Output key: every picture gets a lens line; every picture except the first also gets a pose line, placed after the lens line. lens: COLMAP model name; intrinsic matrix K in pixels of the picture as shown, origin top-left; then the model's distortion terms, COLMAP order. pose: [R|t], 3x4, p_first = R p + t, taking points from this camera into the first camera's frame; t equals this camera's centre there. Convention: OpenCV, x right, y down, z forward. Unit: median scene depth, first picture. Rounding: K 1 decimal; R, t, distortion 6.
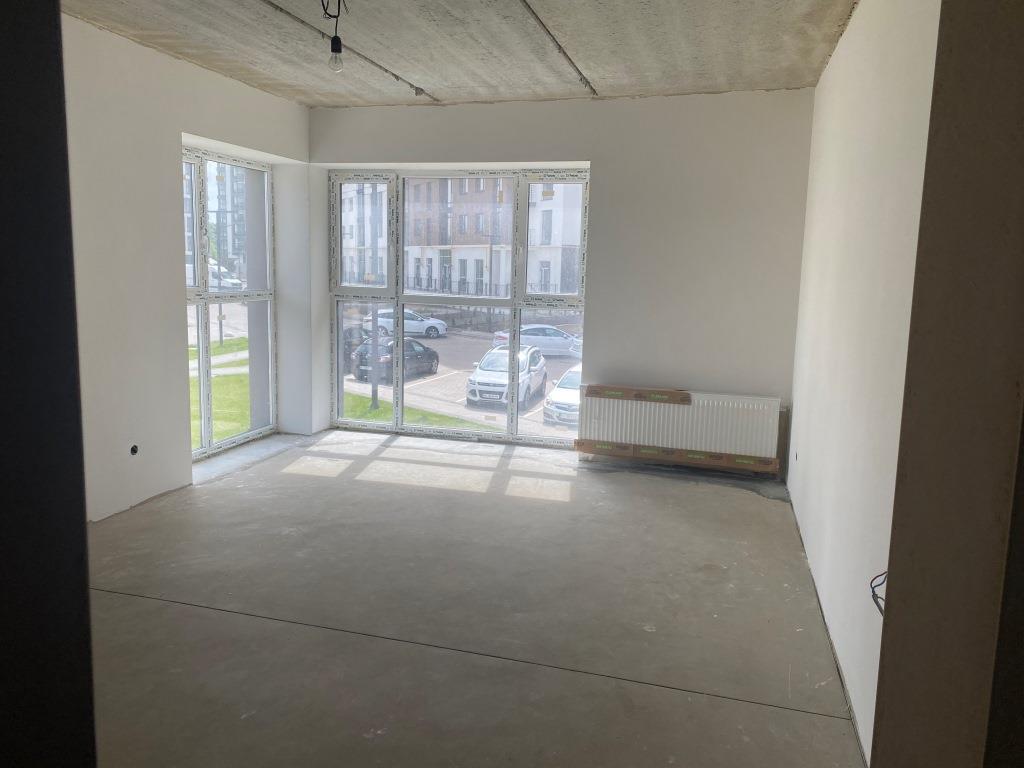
lens RADIAL K [[762.6, 0, 512.0], [0, 762.6, 384.0], [0, 0, 1]] dist [0.098050, -0.130887]
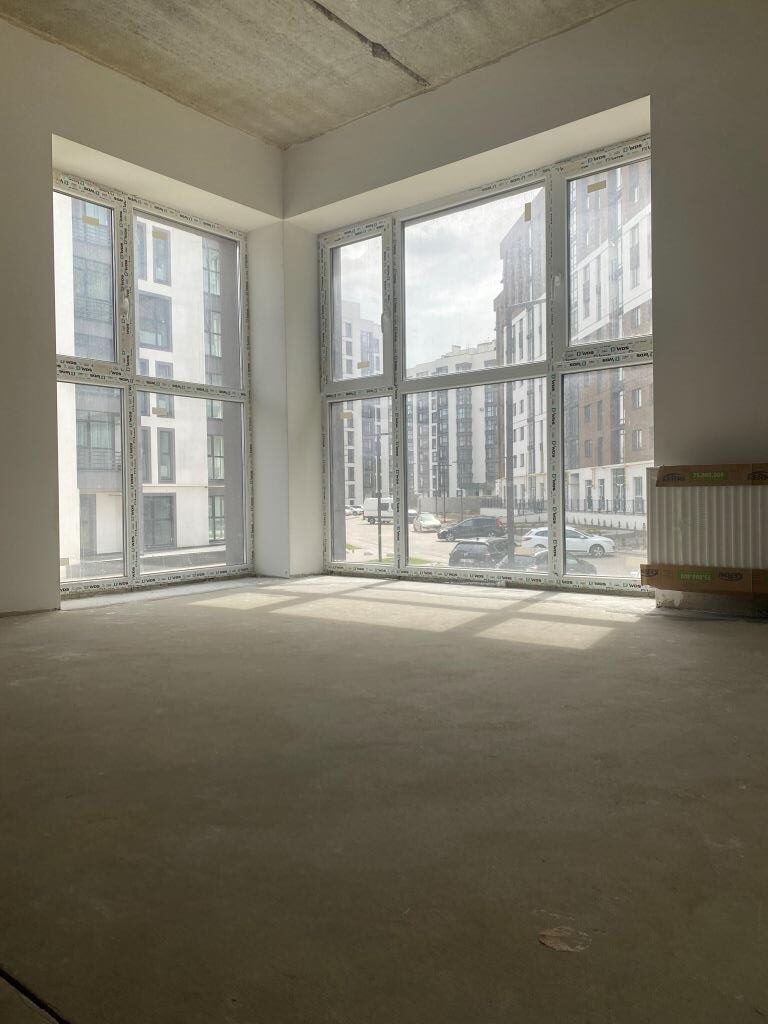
lens RADIAL K [[762.6, 0, 384.0], [0, 762.6, 512.0], [0, 0, 1]] dist [0.098050, -0.130887]
pose [[0.920966, -0.033937, -0.388161, 0.115099], [-0.020887, 0.990468, -0.136153, 0.102642], [0.389082, 0.133500, 0.911479, 0.349708]]
